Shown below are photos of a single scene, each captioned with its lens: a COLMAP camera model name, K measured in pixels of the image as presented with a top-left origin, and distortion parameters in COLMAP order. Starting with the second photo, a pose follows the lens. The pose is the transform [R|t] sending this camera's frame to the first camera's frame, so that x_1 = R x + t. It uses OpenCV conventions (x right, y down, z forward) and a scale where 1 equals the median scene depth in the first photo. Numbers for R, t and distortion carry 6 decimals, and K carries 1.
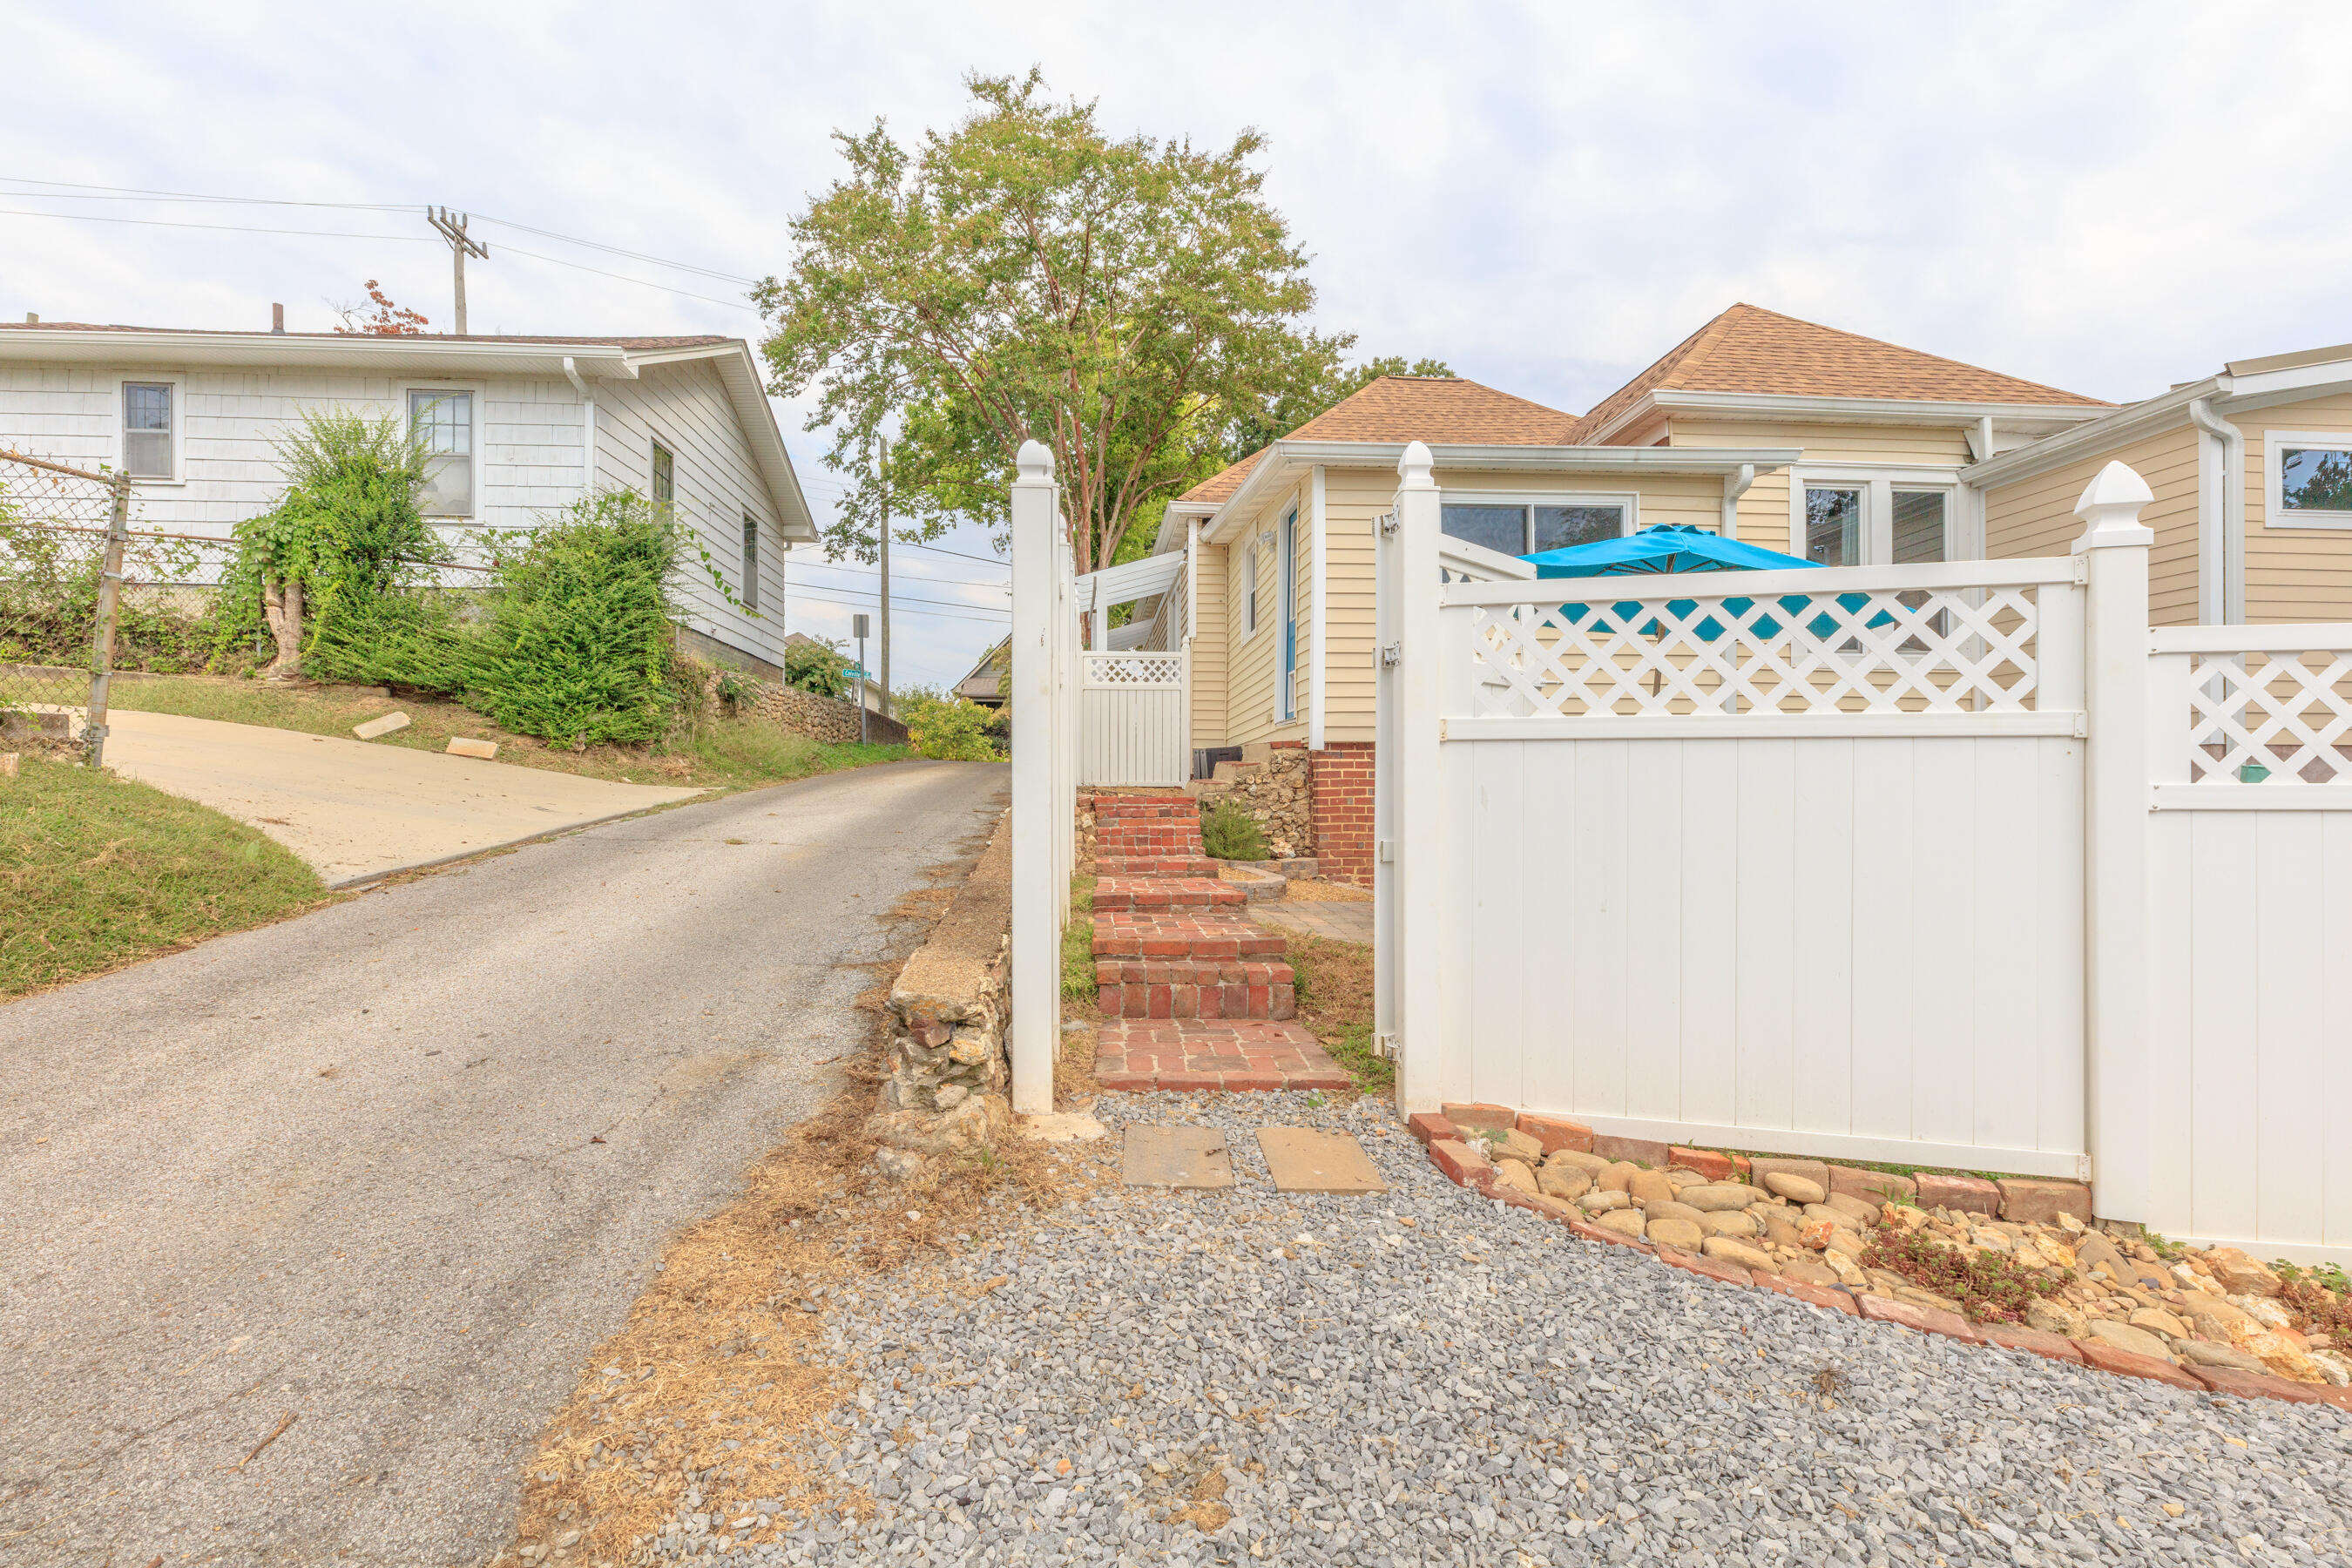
lens RADIAL K [[1071.9, 0, 1171.5], [0, 1071.9, 793.6], [0, 0, 1]] dist [-0.000927, 0.000183]
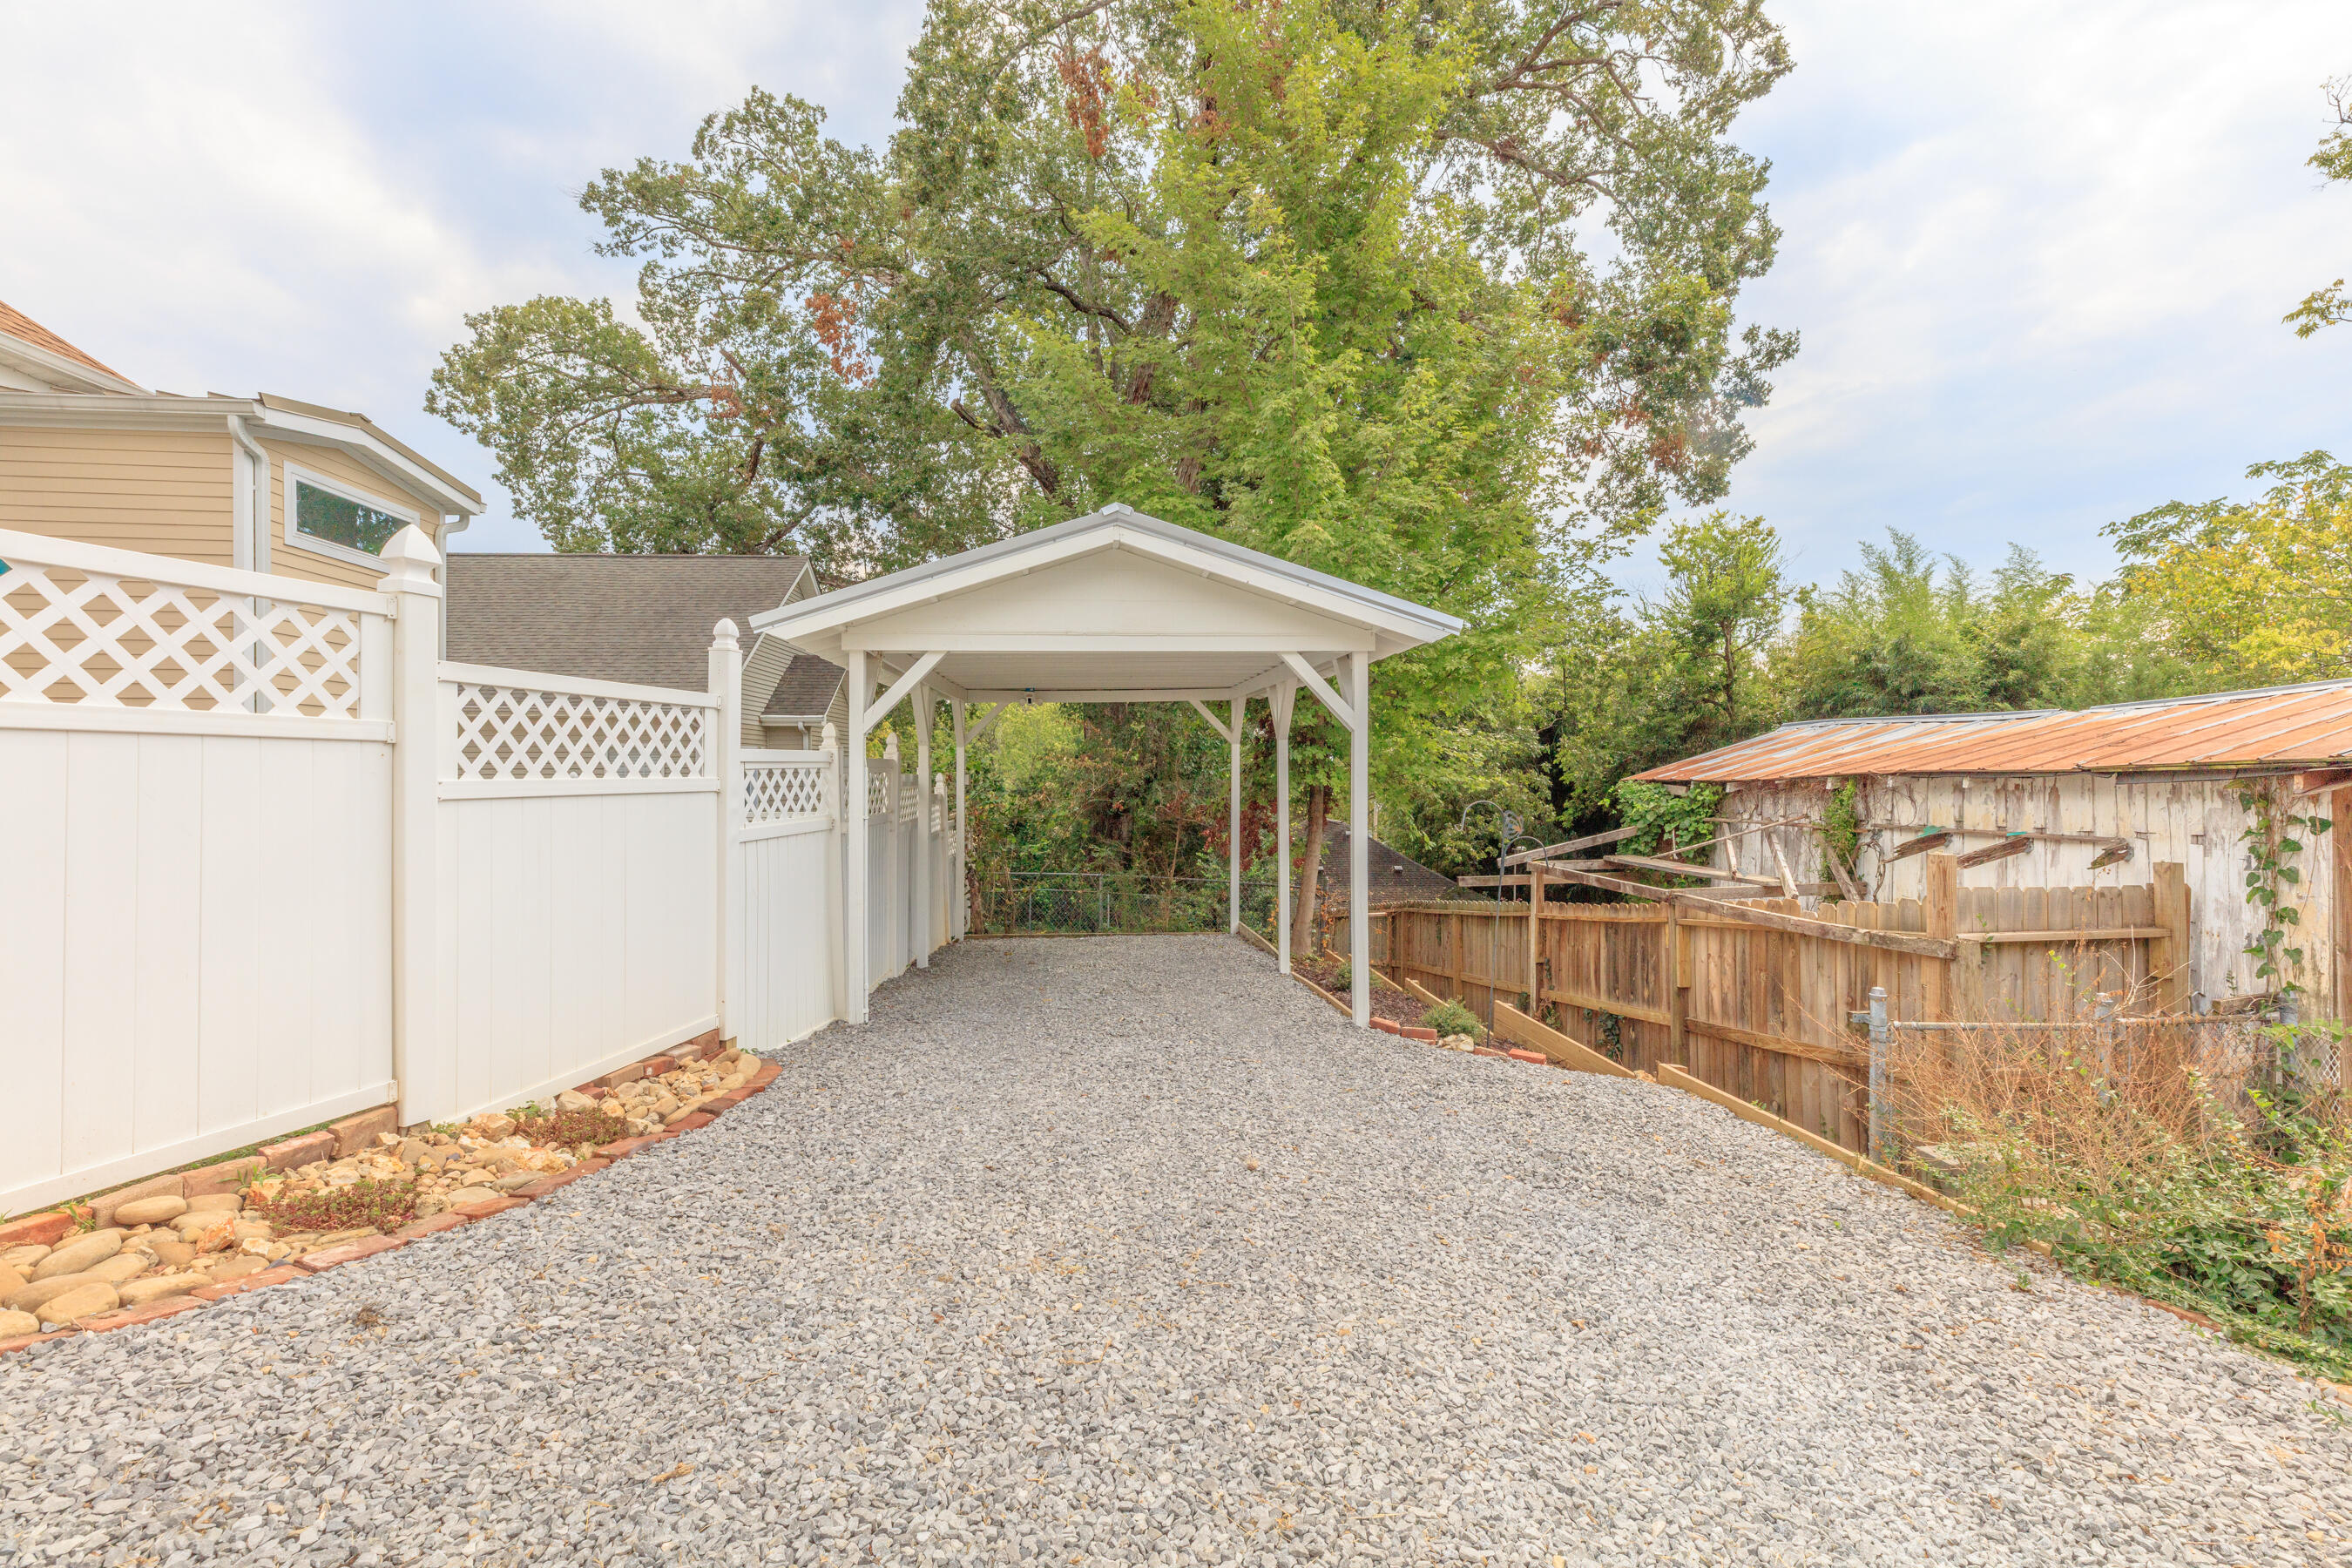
lens RADIAL K [[1071.9, 0, 1177.3], [0, 1071.9, 777.3], [0, 0, 1]] dist [-0.000927, 0.000183]
pose [[-0.018586, -0.010591, 0.999771, -0.402777], [-0.005666, 0.999929, 0.010487, -0.031151], [-0.999811, -0.005470, -0.018644, 0.123804]]
